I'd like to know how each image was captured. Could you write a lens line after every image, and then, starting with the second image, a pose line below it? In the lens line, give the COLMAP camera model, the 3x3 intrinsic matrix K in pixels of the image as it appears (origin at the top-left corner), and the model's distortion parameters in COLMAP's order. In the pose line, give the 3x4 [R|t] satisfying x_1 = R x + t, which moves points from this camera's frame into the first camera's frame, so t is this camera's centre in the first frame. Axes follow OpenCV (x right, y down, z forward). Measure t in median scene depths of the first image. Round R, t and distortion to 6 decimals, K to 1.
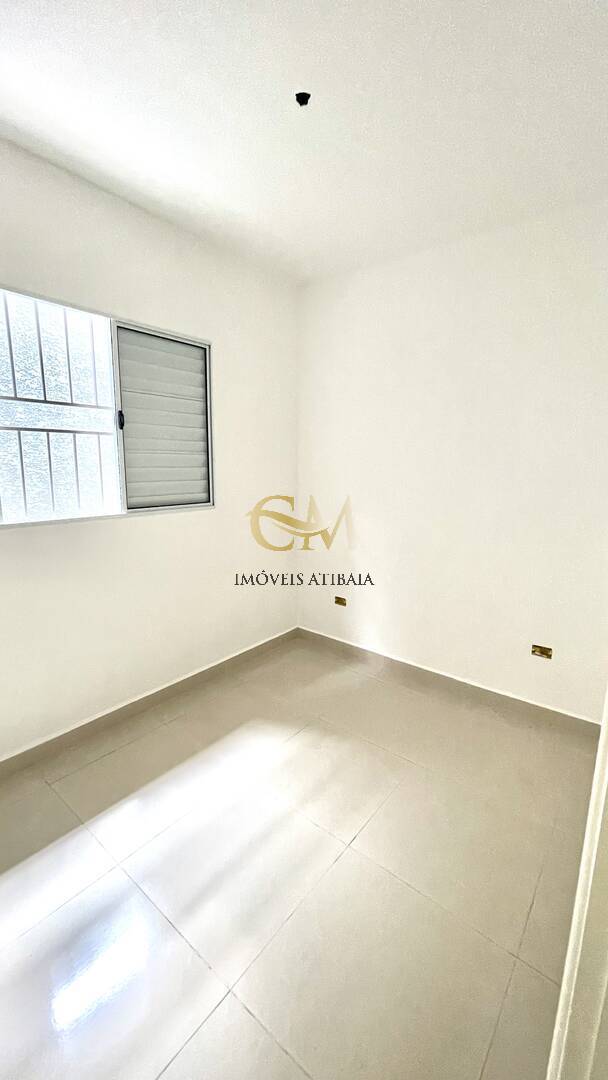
lens RADIAL K [[435.6, 0, 304.0], [0, 435.6, 540.0], [0, 0, 1]] dist [-0.000364, 0.000752]
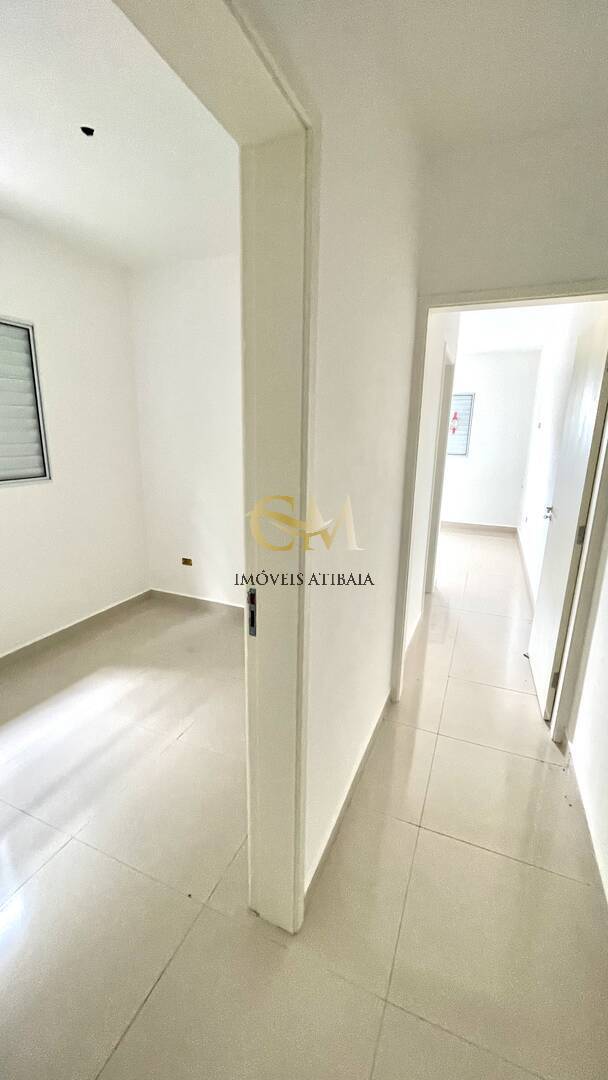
lens RADIAL K [[435.6, 0, 304.0], [0, 435.6, 540.0], [0, 0, 1]] dist [-0.000364, 0.000752]
pose [[0.964594, -0.059813, 0.256867, 0.114268], [0.042535, 0.996475, 0.072309, 0.018790], [-0.260287, -0.058823, 0.963738, -0.212423]]
